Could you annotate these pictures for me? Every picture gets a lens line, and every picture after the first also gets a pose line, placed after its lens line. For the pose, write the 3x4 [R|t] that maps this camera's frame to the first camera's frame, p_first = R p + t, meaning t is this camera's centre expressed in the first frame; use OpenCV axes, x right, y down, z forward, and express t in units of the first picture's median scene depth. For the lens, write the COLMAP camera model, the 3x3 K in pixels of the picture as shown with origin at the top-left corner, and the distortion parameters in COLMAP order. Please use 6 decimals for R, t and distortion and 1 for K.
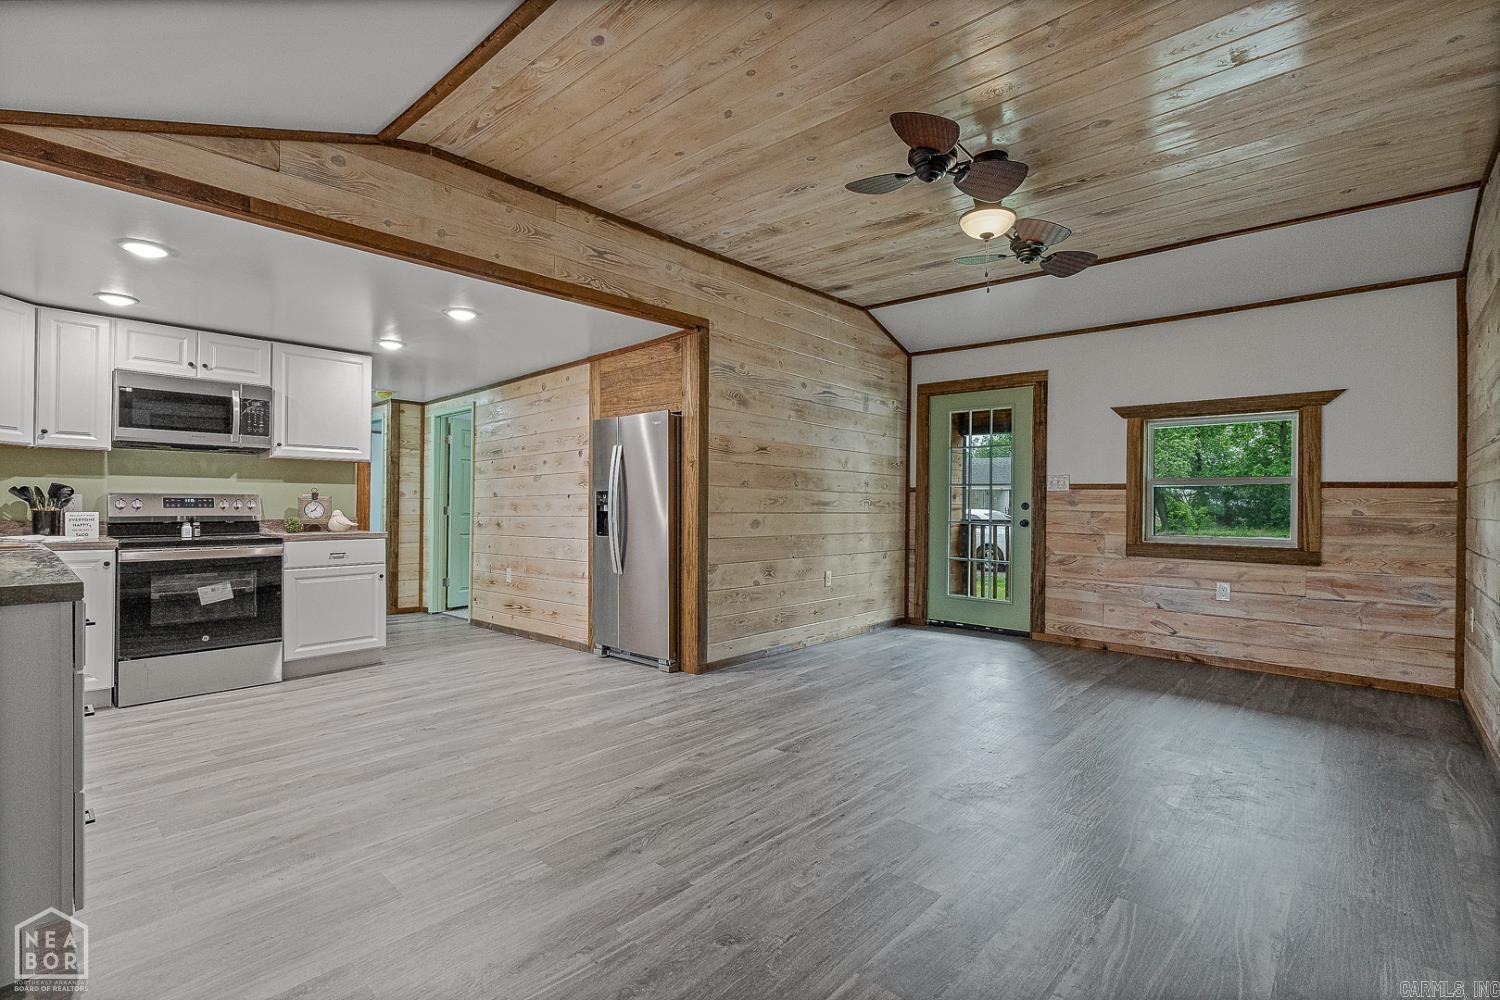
lens RADIAL K [[685.3, 0, 747.0], [0, 685.3, 500.3], [0, 0, 1]] dist [-0.002074, 0.001775]
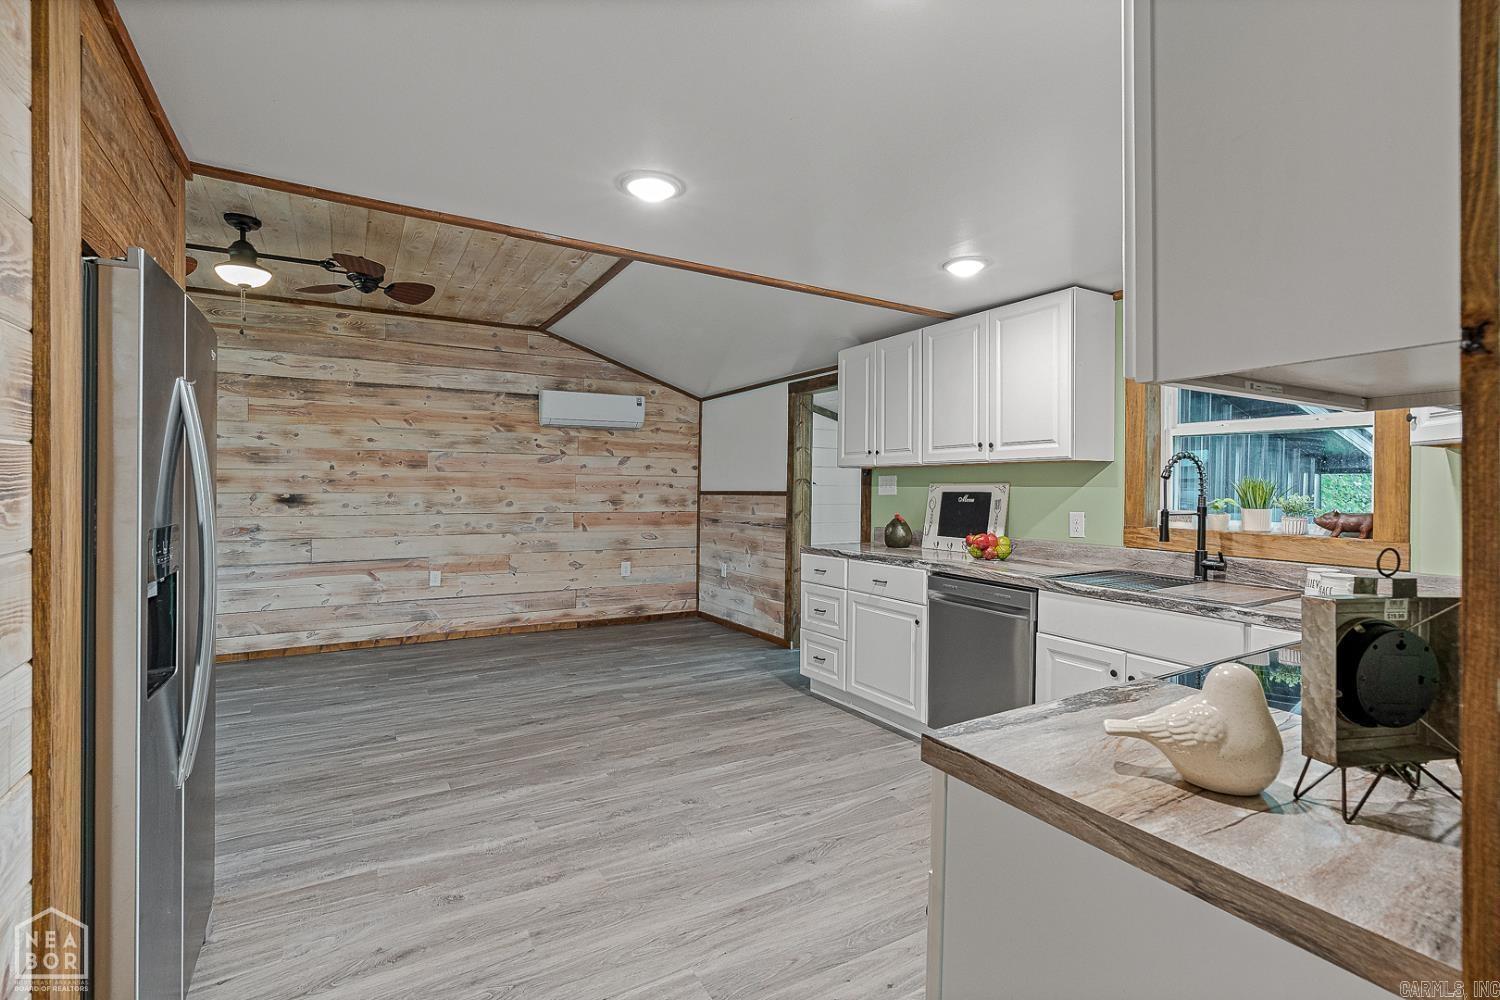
lens RADIAL K [[685.3, 0, 743.7], [0, 685.3, 488.7], [0, 0, 1]] dist [-0.002074, 0.001775]
pose [[-0.954464, -0.008444, 0.298206, -0.564889], [-0.009222, 0.999957, -0.001203, -0.033431], [-0.298183, -0.003899, -0.954501, 1.298815]]
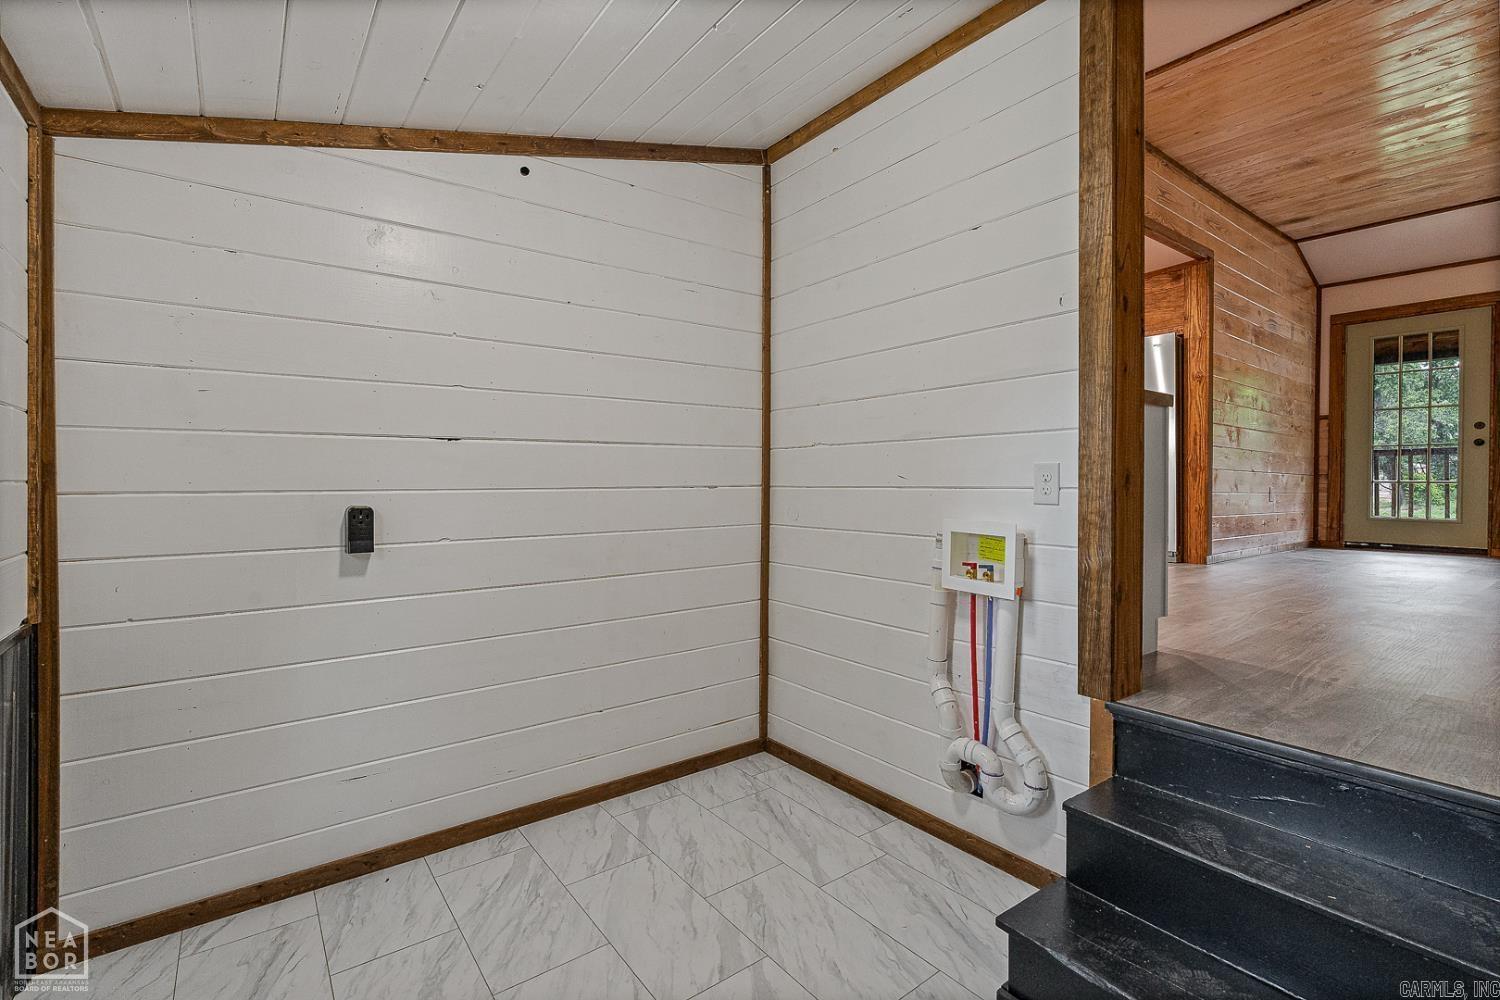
lens RADIAL K [[685.3, 0, 748.3], [0, 685.3, 489.6], [0, 0, 1]] dist [-0.002074, 0.001775]
pose [[0.984075, 0.000599, -0.177751, -0.599200], [0.001194, 0.999949, 0.009982, 0.114826], [0.177748, -0.010036, 0.984025, -0.243212]]
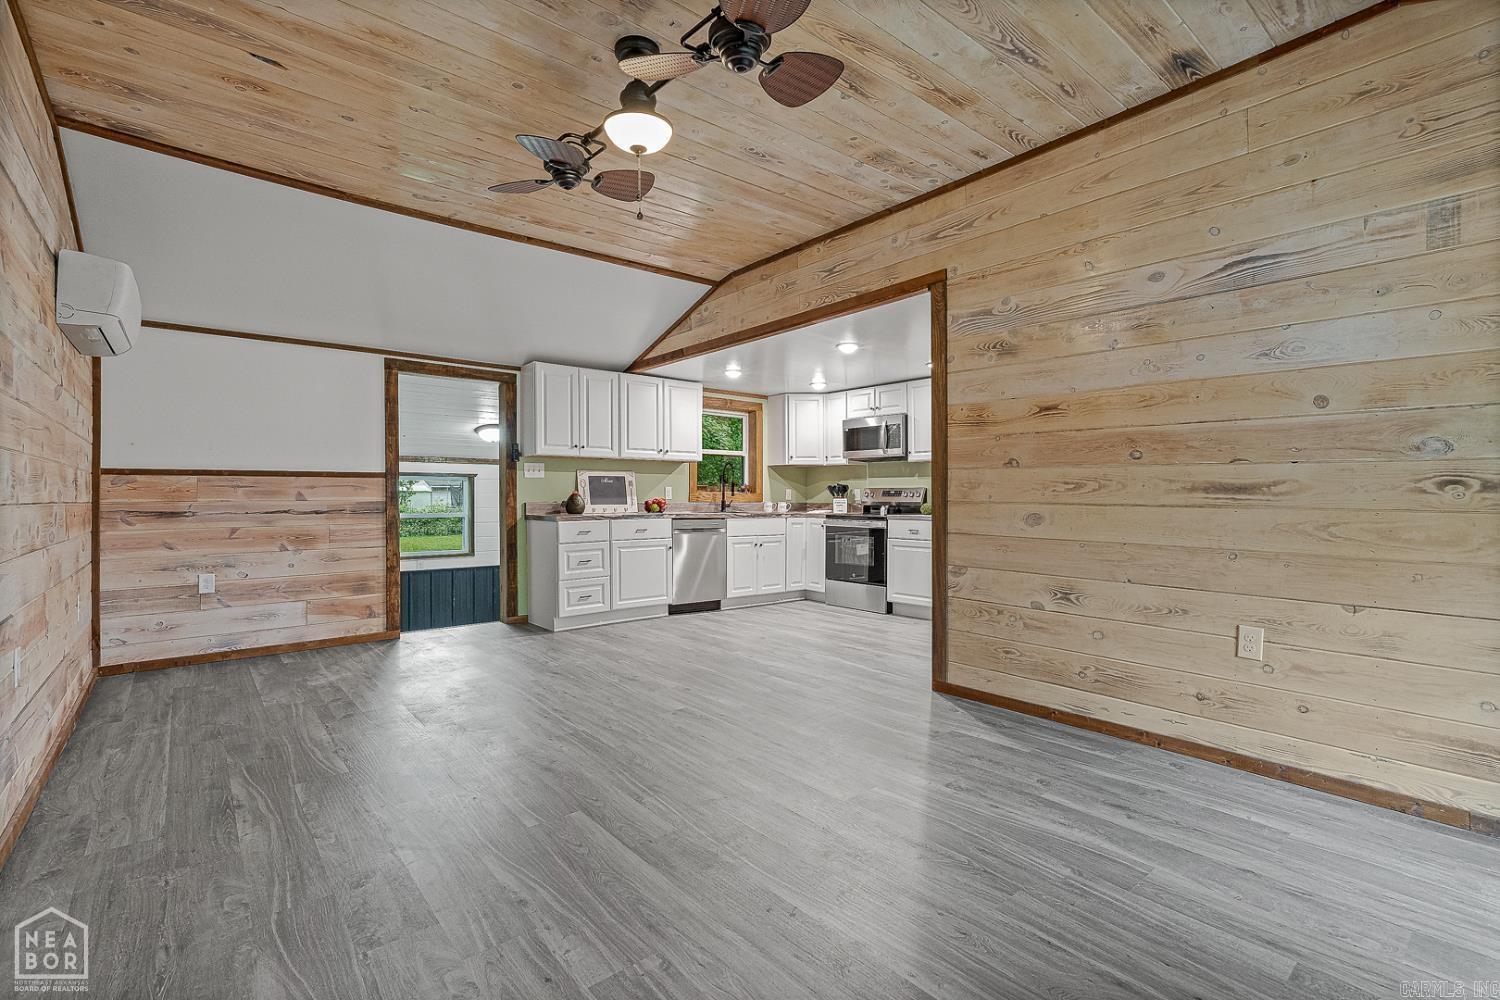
lens RADIAL K [[685.3, 0, 754.0], [0, 685.3, 496.6], [0, 0, 1]] dist [-0.002074, 0.001775]
pose [[-0.130197, -0.001637, -0.991487, 0.783258], [0.002867, 0.999994, -0.002028, 0.012767], [0.991484, -0.003106, -0.130192, 0.863877]]
